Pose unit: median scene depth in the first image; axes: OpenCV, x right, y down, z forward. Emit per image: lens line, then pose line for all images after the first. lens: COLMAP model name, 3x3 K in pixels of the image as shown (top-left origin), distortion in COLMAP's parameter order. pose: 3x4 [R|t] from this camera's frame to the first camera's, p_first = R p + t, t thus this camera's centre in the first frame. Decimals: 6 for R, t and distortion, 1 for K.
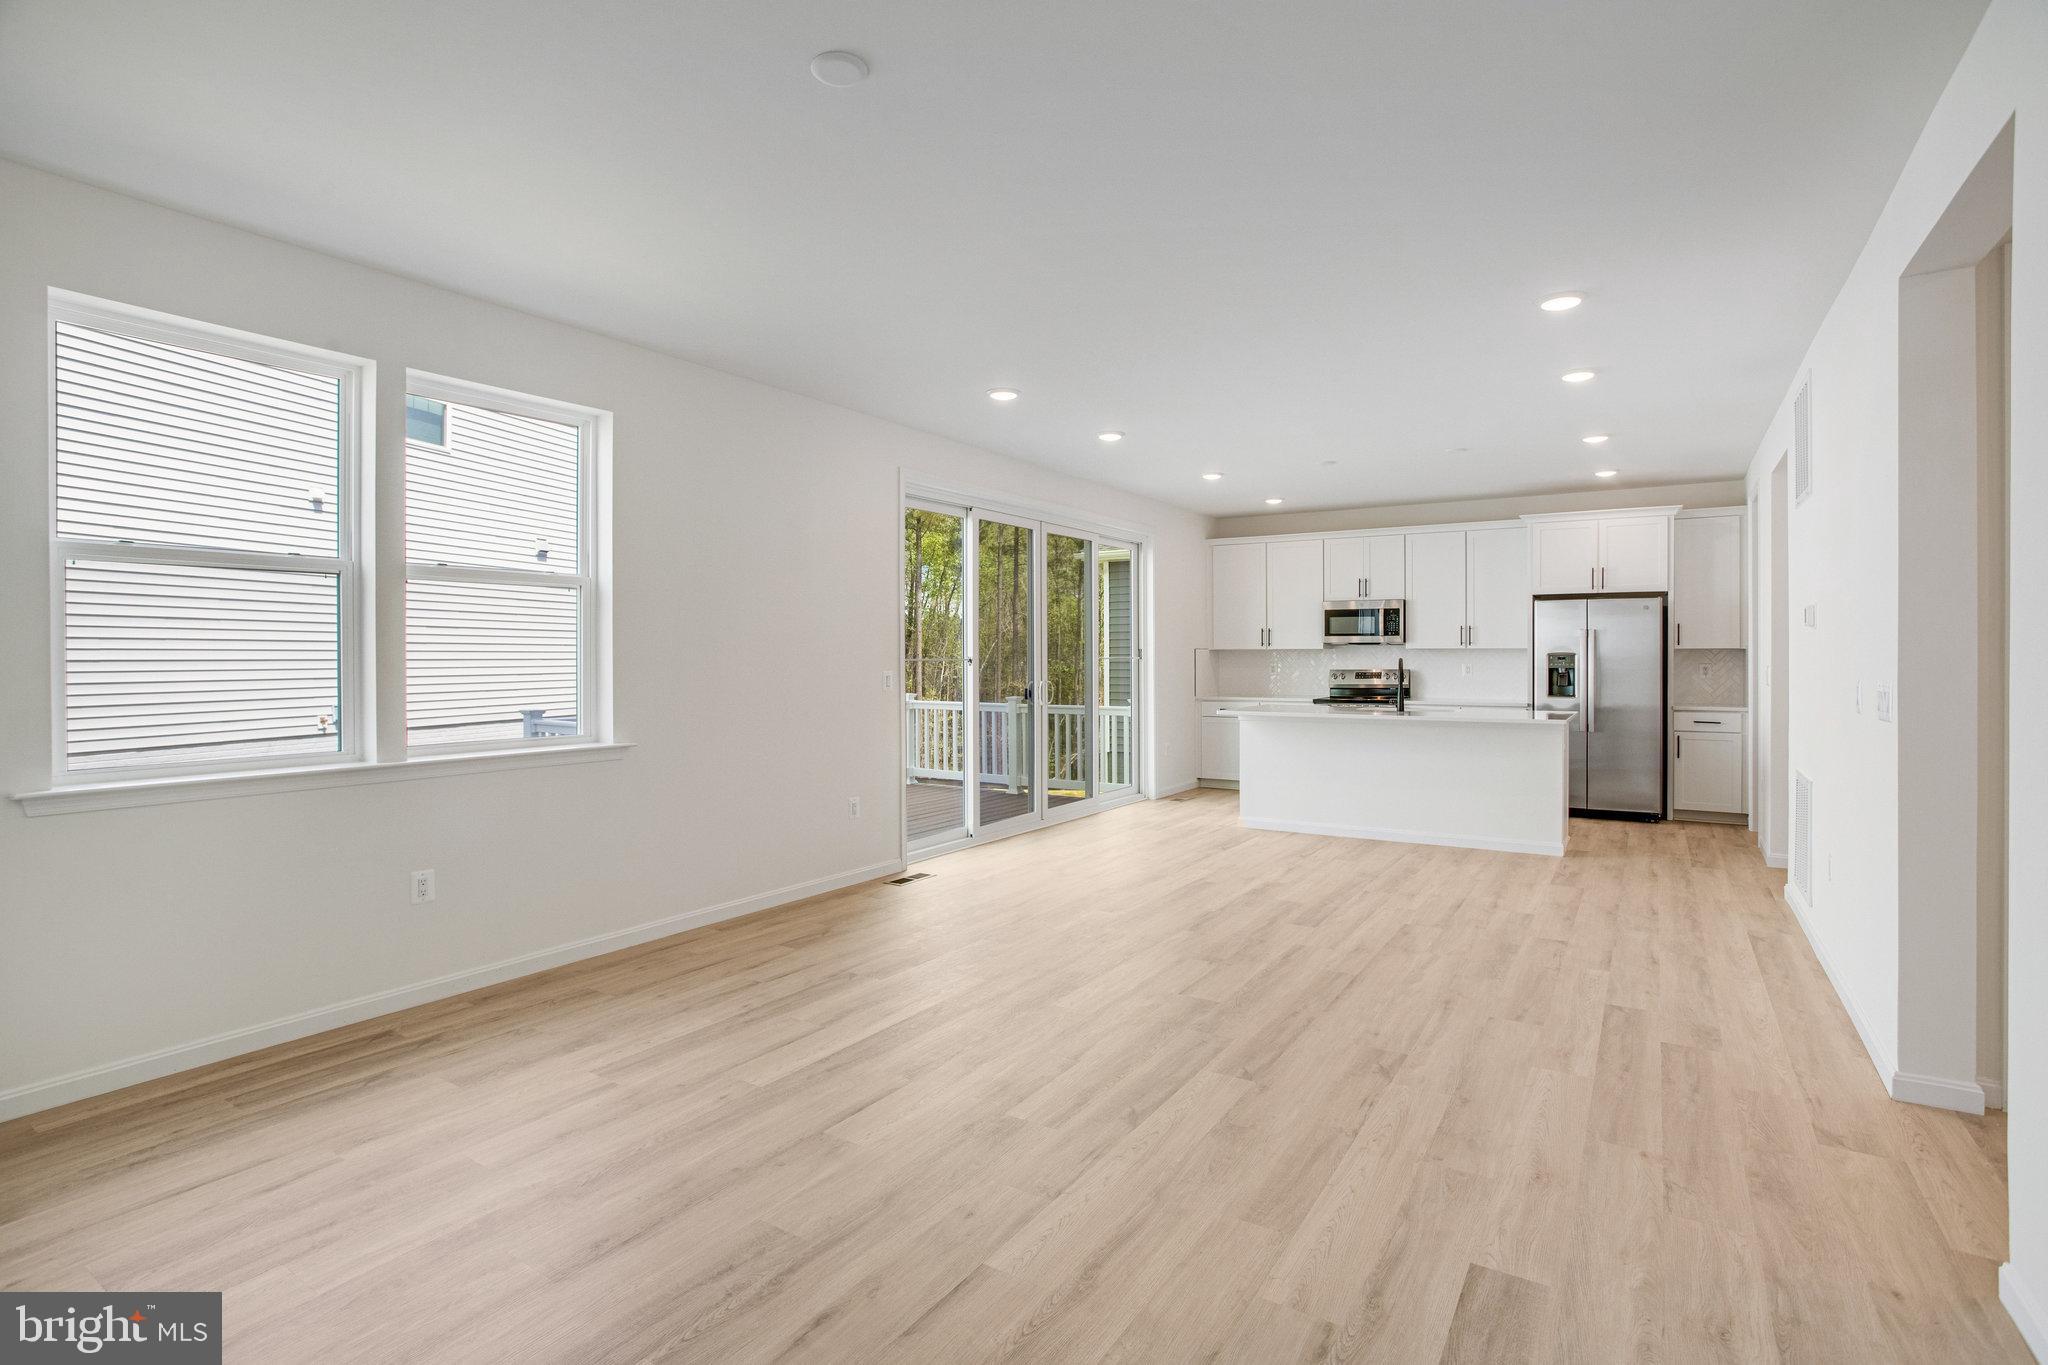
lens RADIAL K [[1011.2, 0, 1078.1], [0, 1011.2, 644.7], [0, 0, 1]] dist [-0.002358, 0.000359]
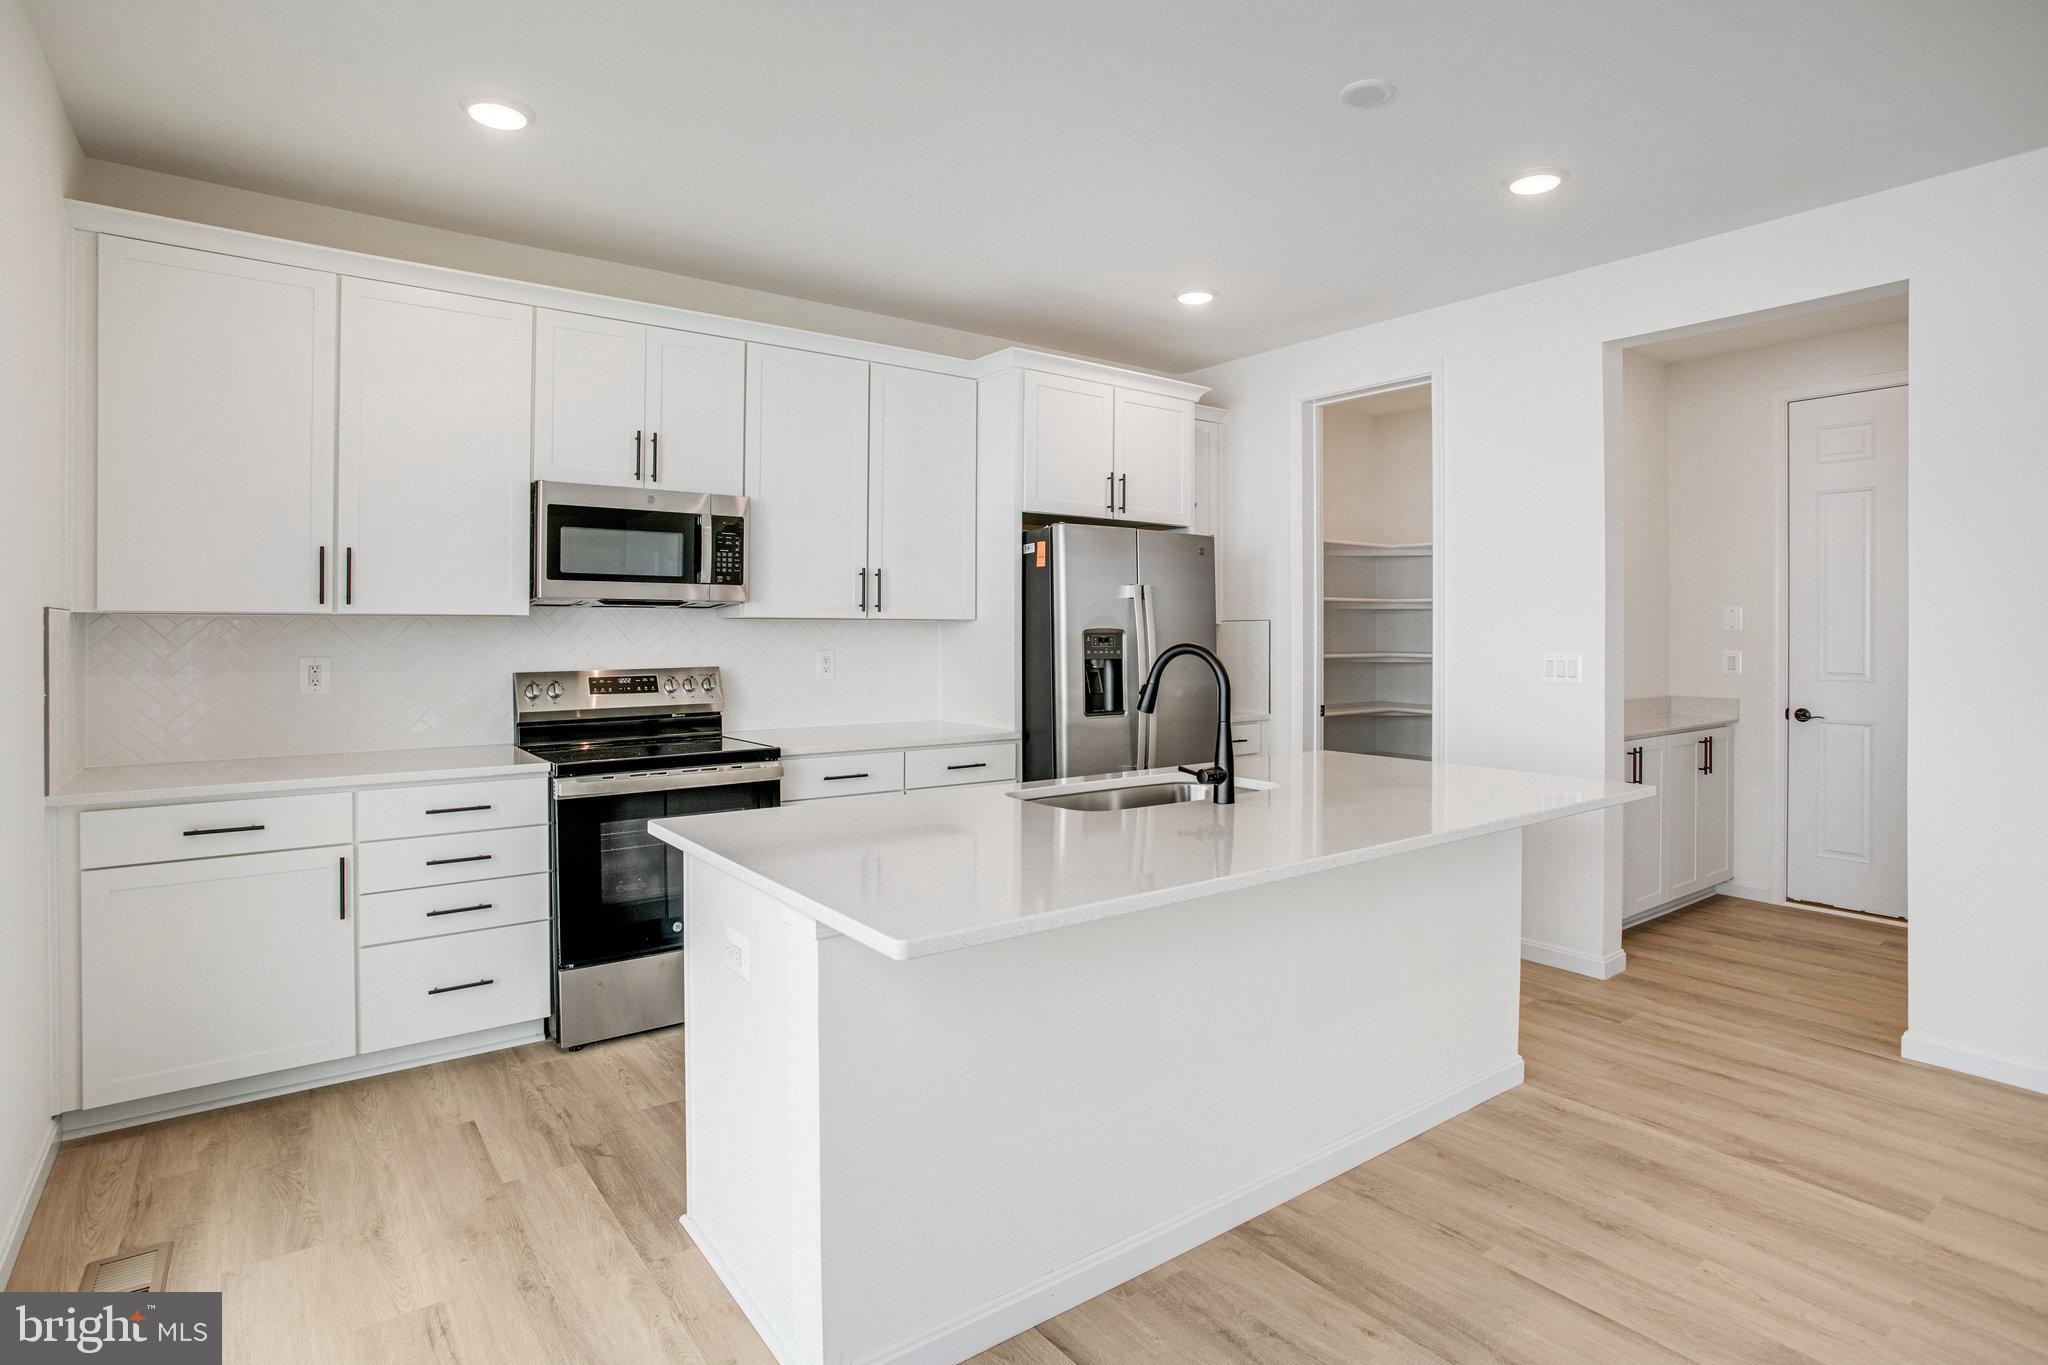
lens RADIAL K [[1075.4, 0, 1023.2], [0, 1075.4, 616.3], [0, 0, 1]] dist [-0.053390, 0.025731]
pose [[0.384452, 0.009433, 0.923097, -0.036623], [-0.013224, 0.999901, -0.004710, 0.004216], [-0.923050, -0.010396, 0.384539, 0.749616]]
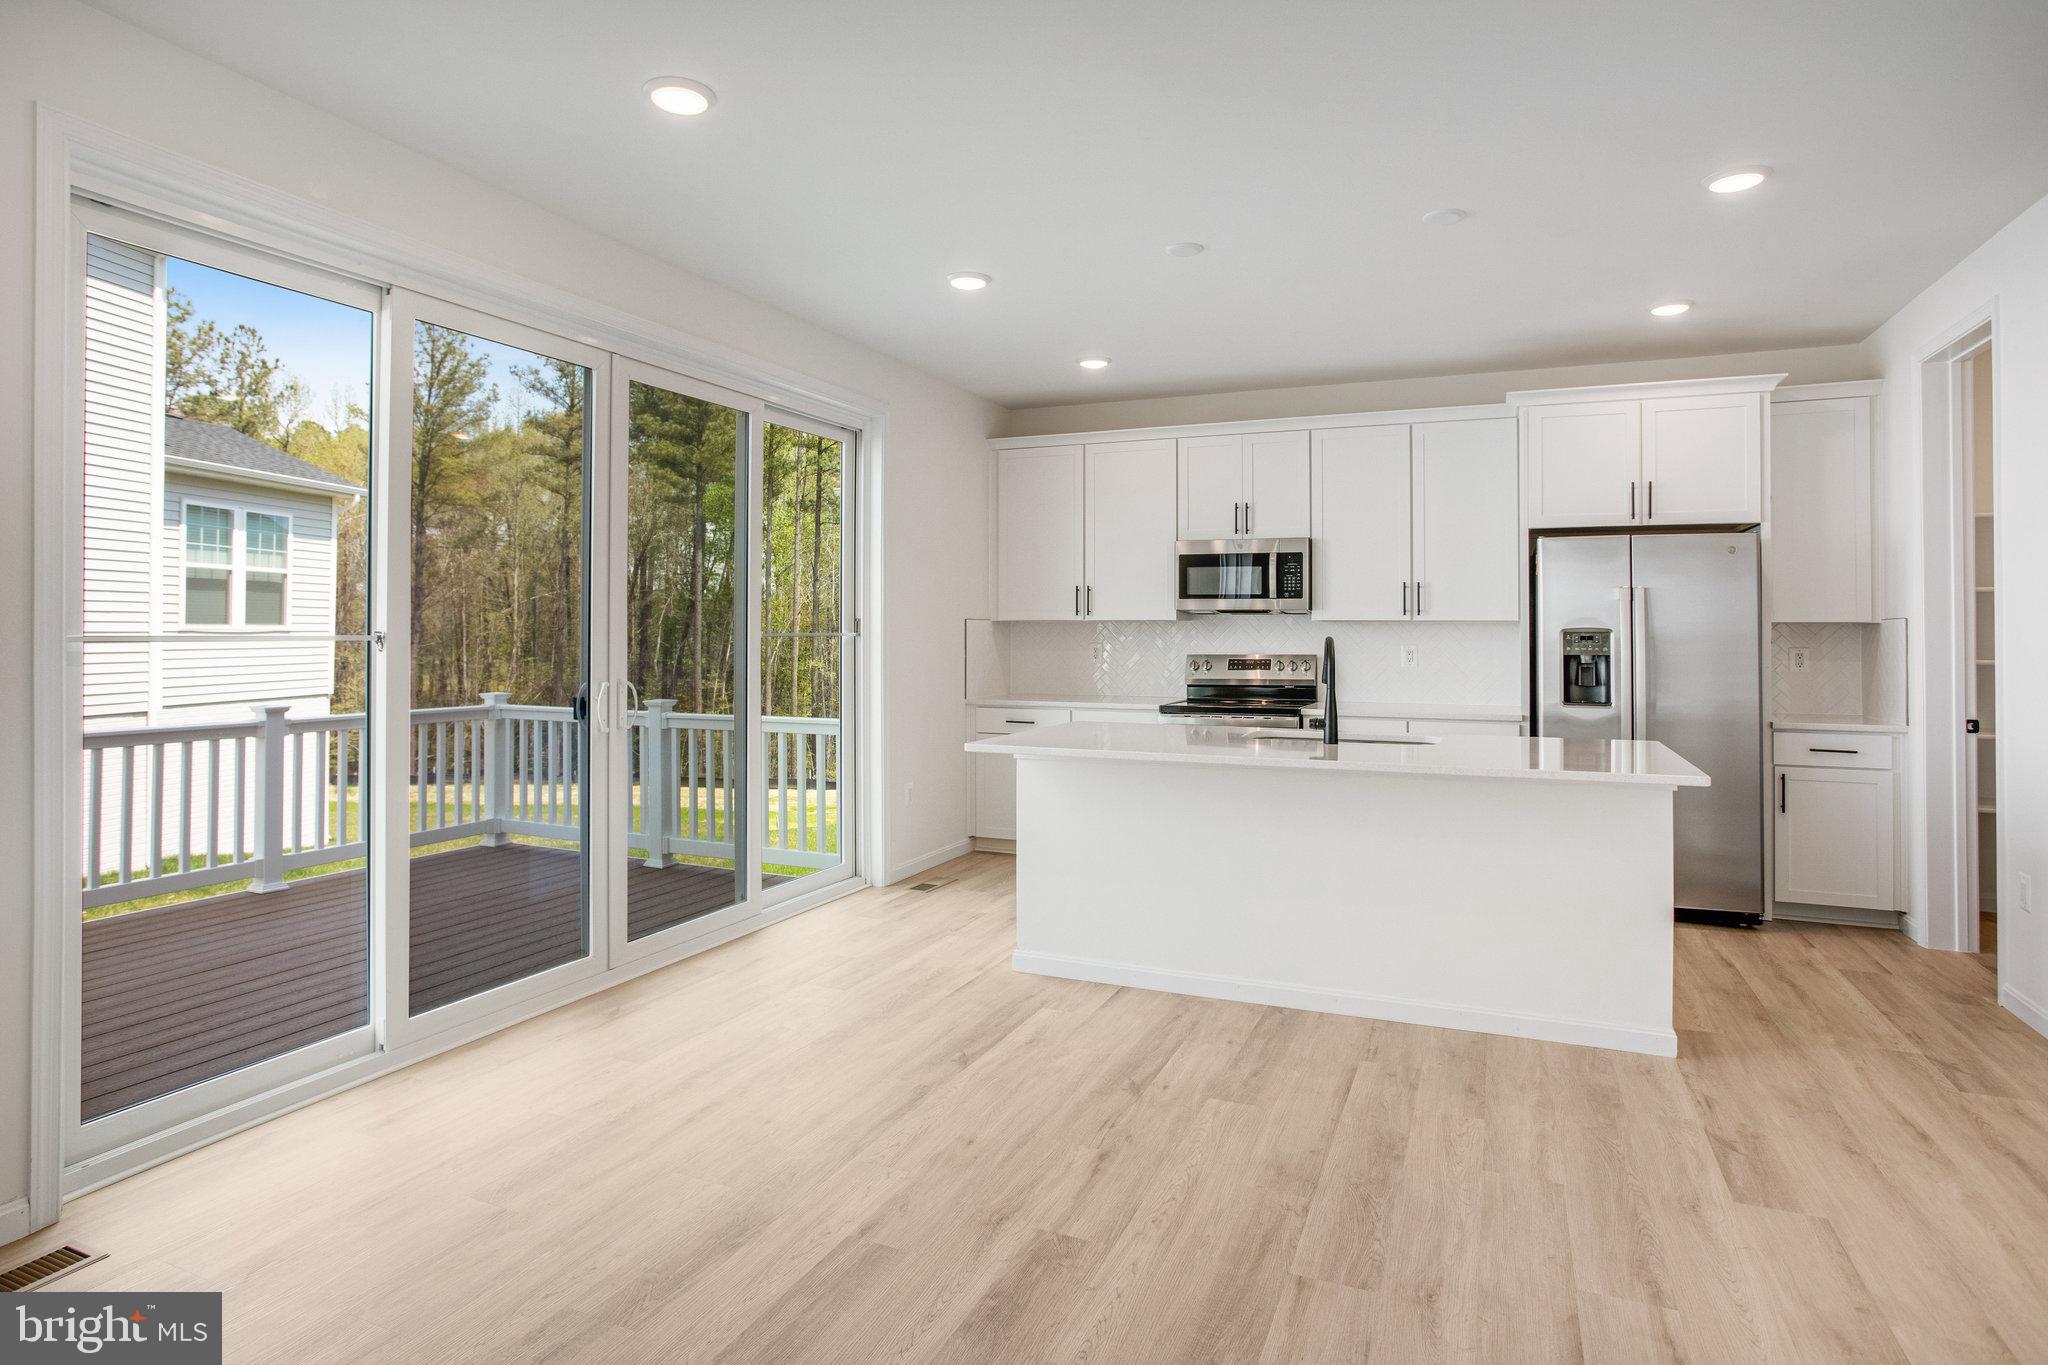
lens RADIAL K [[1138.2, 0, 1035.7], [0, 1138.2, 604.3], [0, 0, 1]] dist [0.000803, 0.000451]
pose [[0.992527, 0.006853, 0.121831, 0.082332], [-0.005412, 0.999911, -0.012156, 0.003555], [-0.121904, 0.011406, 0.992476, 0.361761]]
